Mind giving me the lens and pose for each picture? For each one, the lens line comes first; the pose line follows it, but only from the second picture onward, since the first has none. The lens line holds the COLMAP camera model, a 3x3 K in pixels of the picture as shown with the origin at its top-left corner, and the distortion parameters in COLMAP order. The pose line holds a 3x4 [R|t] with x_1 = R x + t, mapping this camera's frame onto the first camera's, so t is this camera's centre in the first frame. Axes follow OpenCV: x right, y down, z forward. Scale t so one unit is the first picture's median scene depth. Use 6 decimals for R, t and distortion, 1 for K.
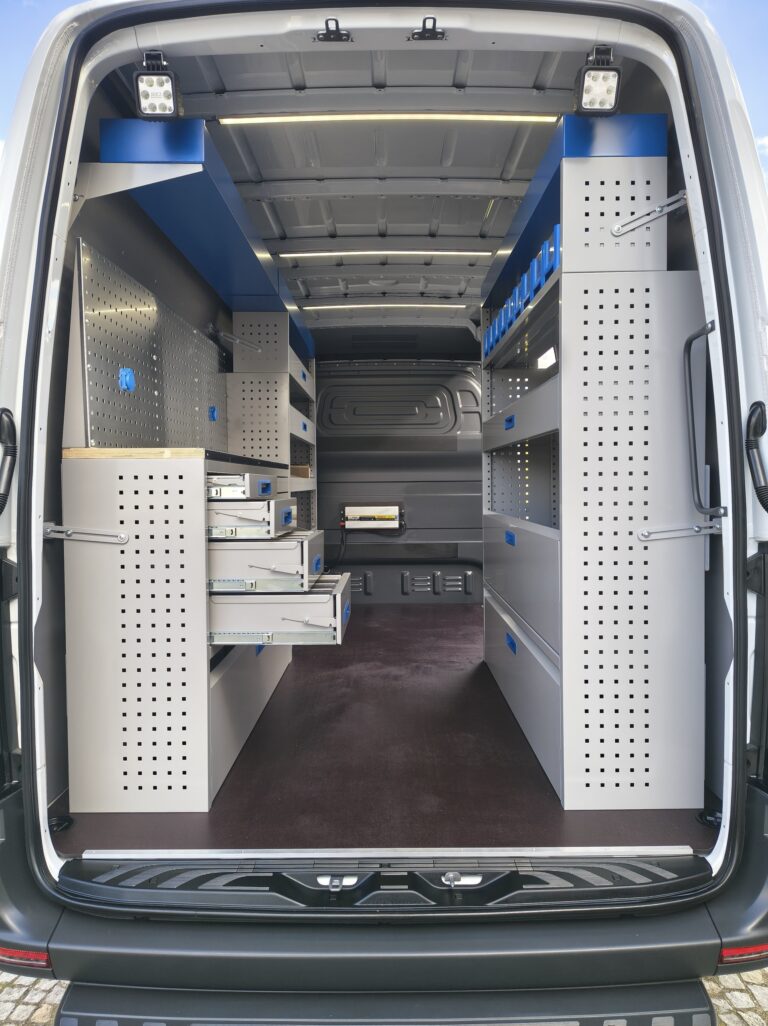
lens RADIAL K [[703.3, 0, 384.0], [0, 703.3, 513.0], [0, 0, 1]] dist [0.043532, -0.057761]
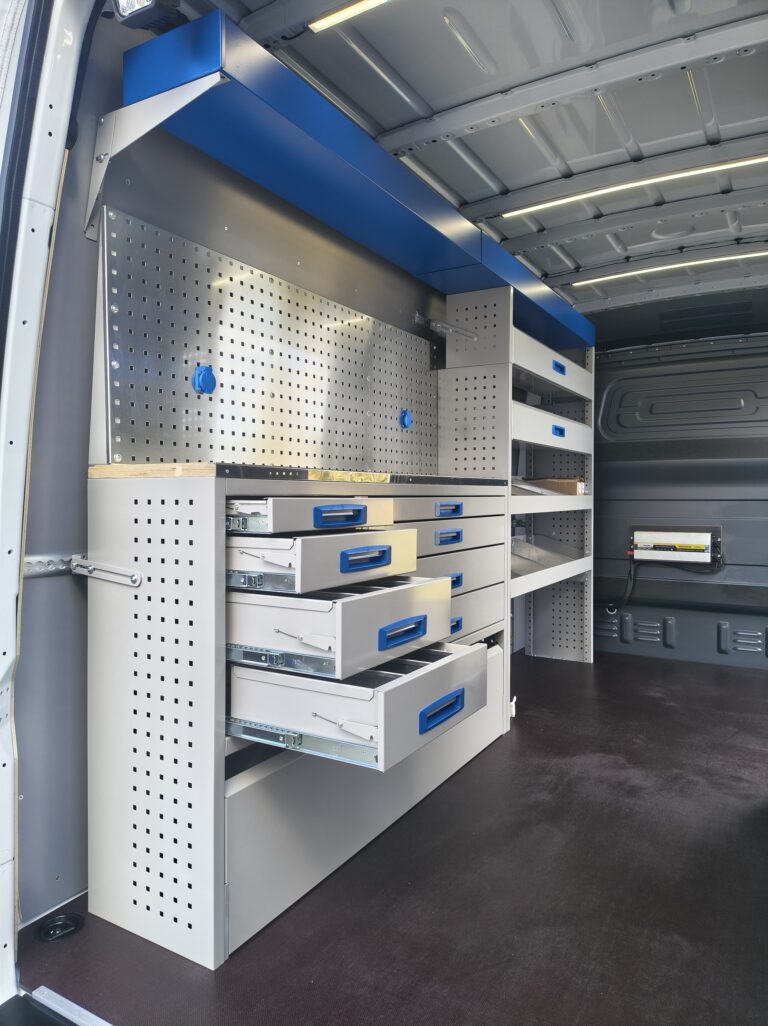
lens RADIAL K [[701.9, 0, 376.8], [0, 701.9, 507.3], [0, 0, 1]] dist [0.046752, -0.057744]
pose [[0.860405, 0.016652, -0.509338, 0.249691], [-0.028755, 0.999460, -0.015898, -0.038694], [0.508799, 0.028324, 0.860419, 0.456674]]
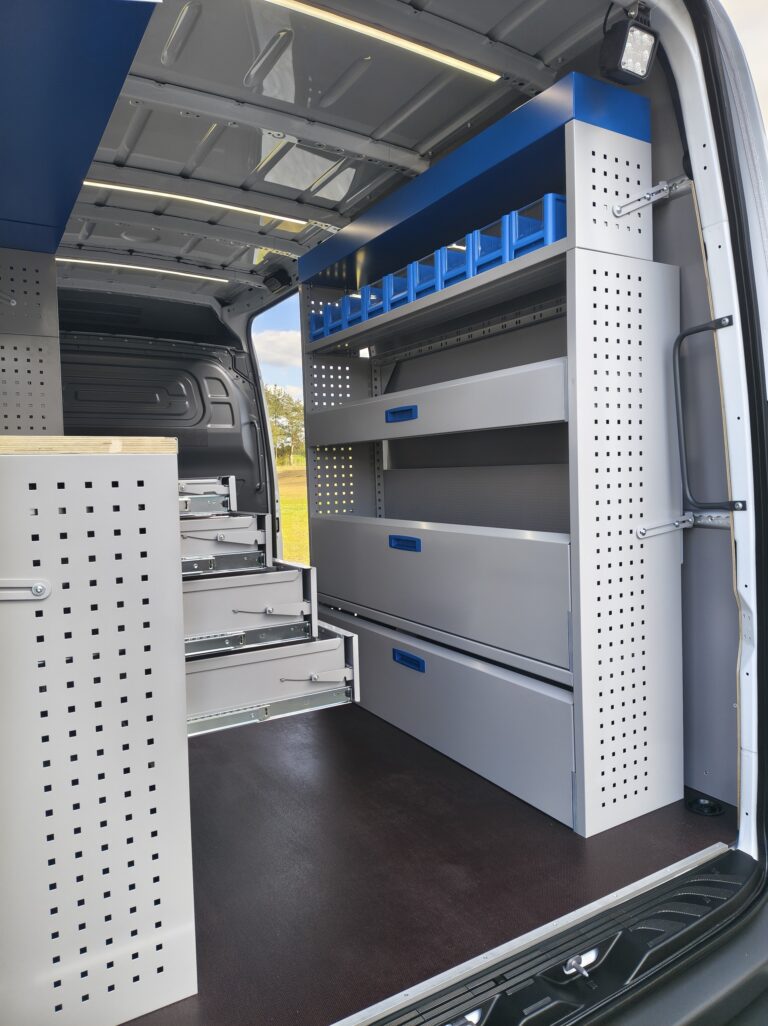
lens RADIAL K [[704.8, 0, 390.0], [0, 704.8, 510.3], [0, 0, 1]] dist [0.044803, -0.058727]
pose [[0.854110, -0.041805, 0.518410, -0.417520], [0.041902, 0.999055, 0.011529, -0.024531], [-0.518402, 0.011876, 0.855055, 0.342125]]
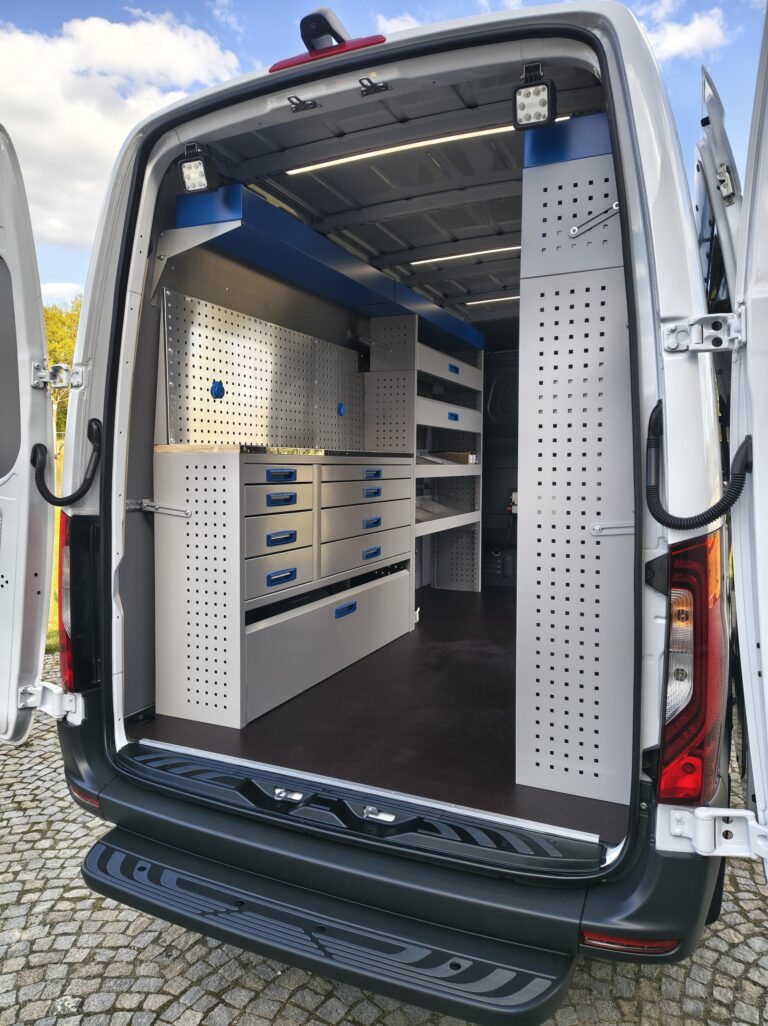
lens RADIAL K [[701.9, 0, 376.8], [0, 701.9, 507.3], [0, 0, 1]] dist [0.046752, -0.057744]
pose [[0.909945, 0.036202, -0.413145, 0.488229], [-0.028452, 0.999285, 0.024898, -0.017508], [0.413751, -0.010901, 0.910325, -0.051991]]
